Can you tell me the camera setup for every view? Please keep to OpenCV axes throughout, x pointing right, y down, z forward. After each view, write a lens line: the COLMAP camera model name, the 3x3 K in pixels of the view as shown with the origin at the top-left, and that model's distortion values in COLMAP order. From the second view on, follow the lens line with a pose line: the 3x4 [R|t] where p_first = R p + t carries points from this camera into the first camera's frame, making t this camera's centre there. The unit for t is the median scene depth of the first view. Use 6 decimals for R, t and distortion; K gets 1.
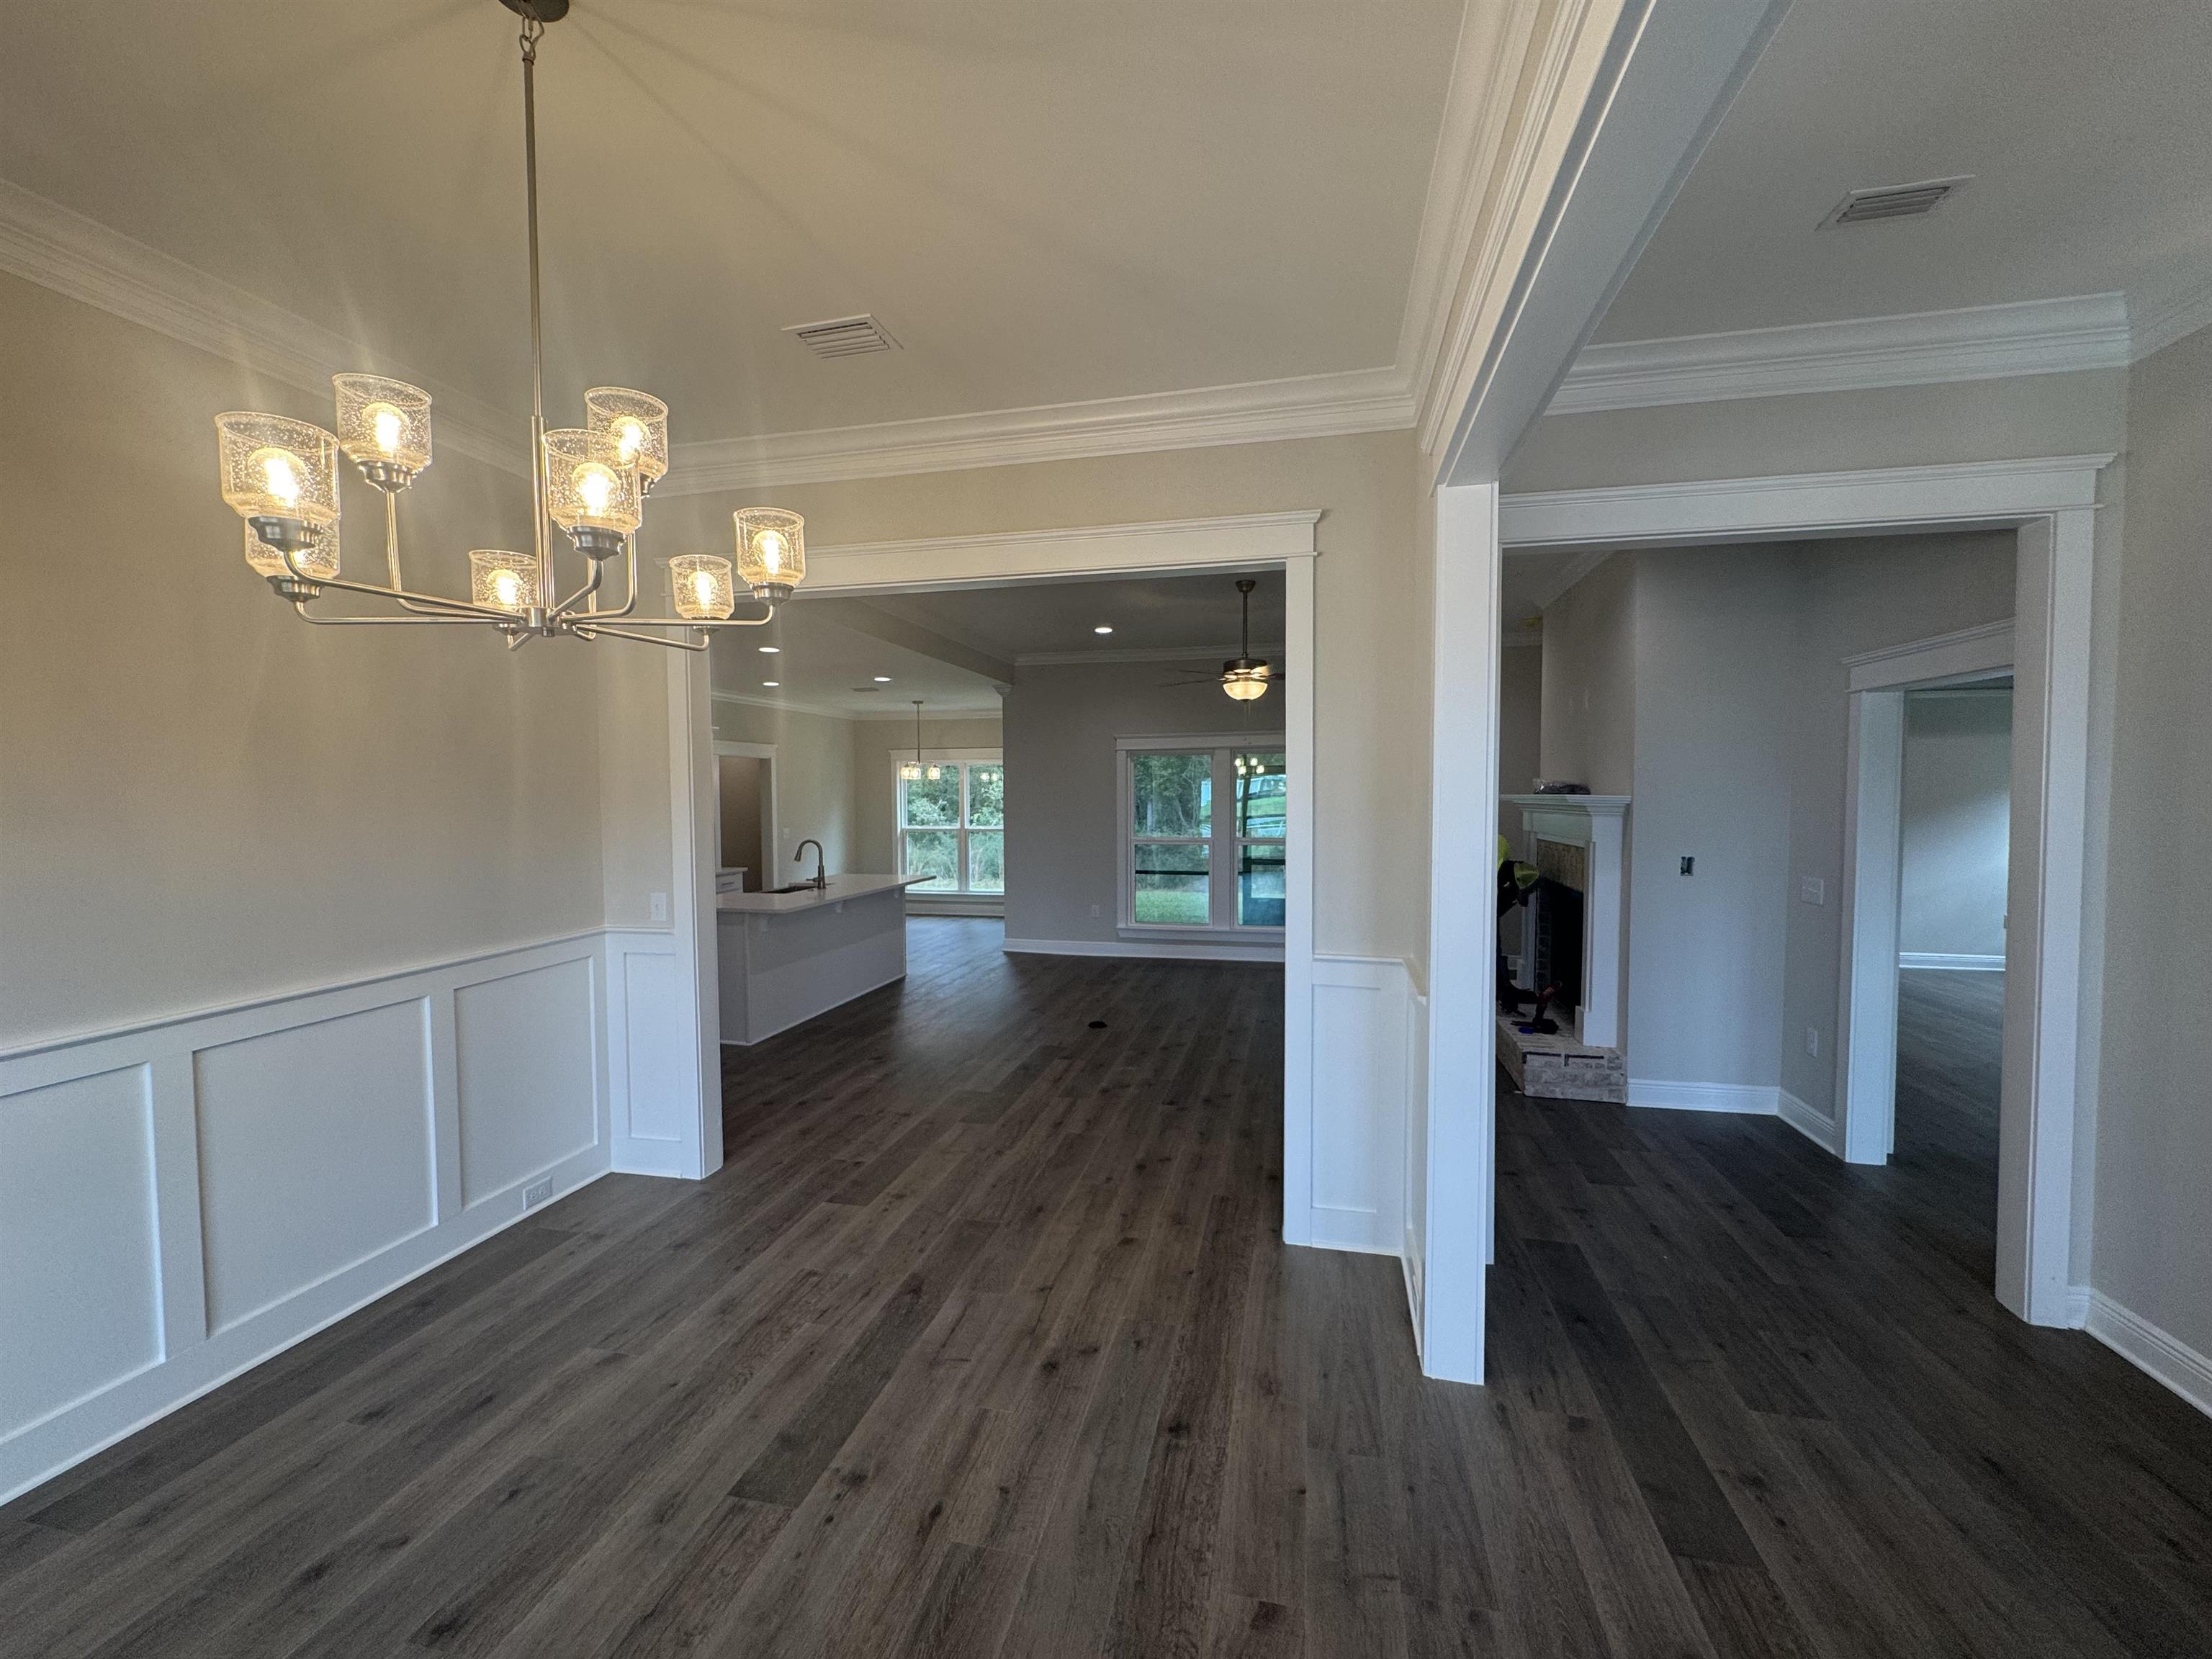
lens RADIAL K [[872.4, 0, 1106.0], [0, 872.4, 829.5], [0, 0, 1]] dist [-0.001335, -0.000111]
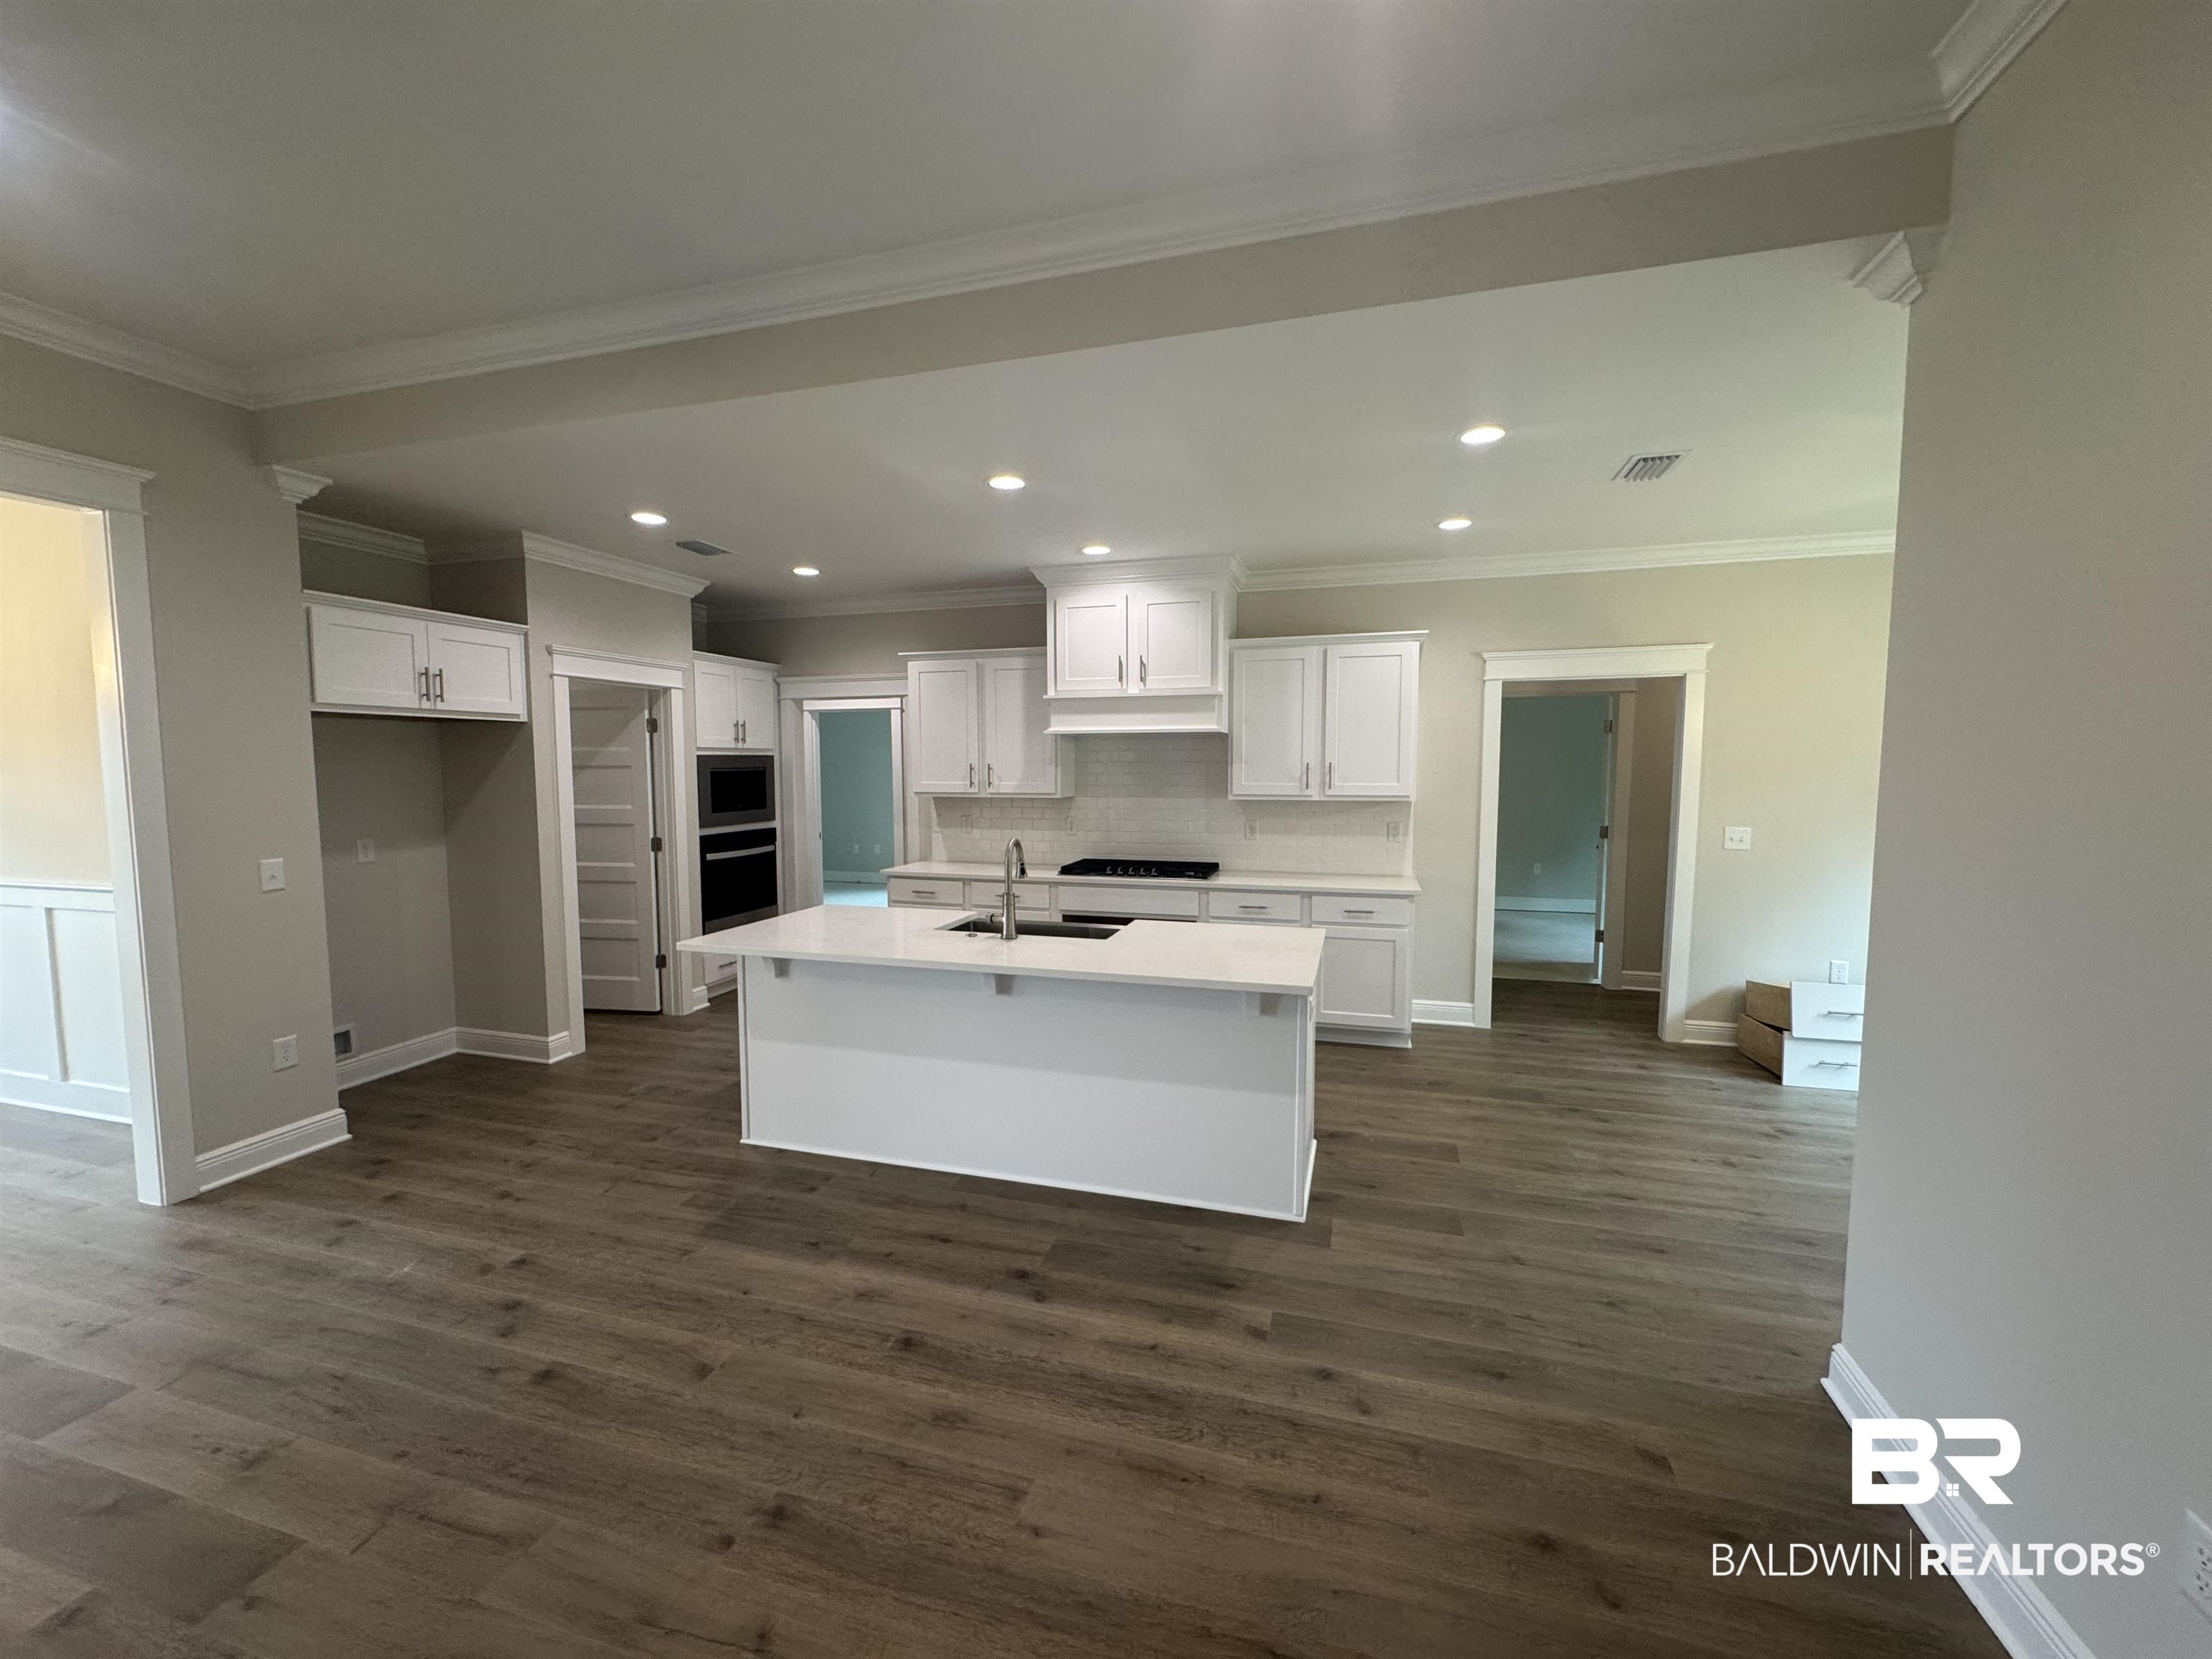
lens RADIAL K [[888.2, 0, 1106.0], [0, 888.2, 829.5], [0, 0, 1]] dist [0.013585, -0.000009]
pose [[-0.071123, 0.077071, -0.994486, 0.230638], [-0.041723, 0.995908, 0.080165, -0.051607], [0.996595, 0.047194, -0.067616, 1.431863]]
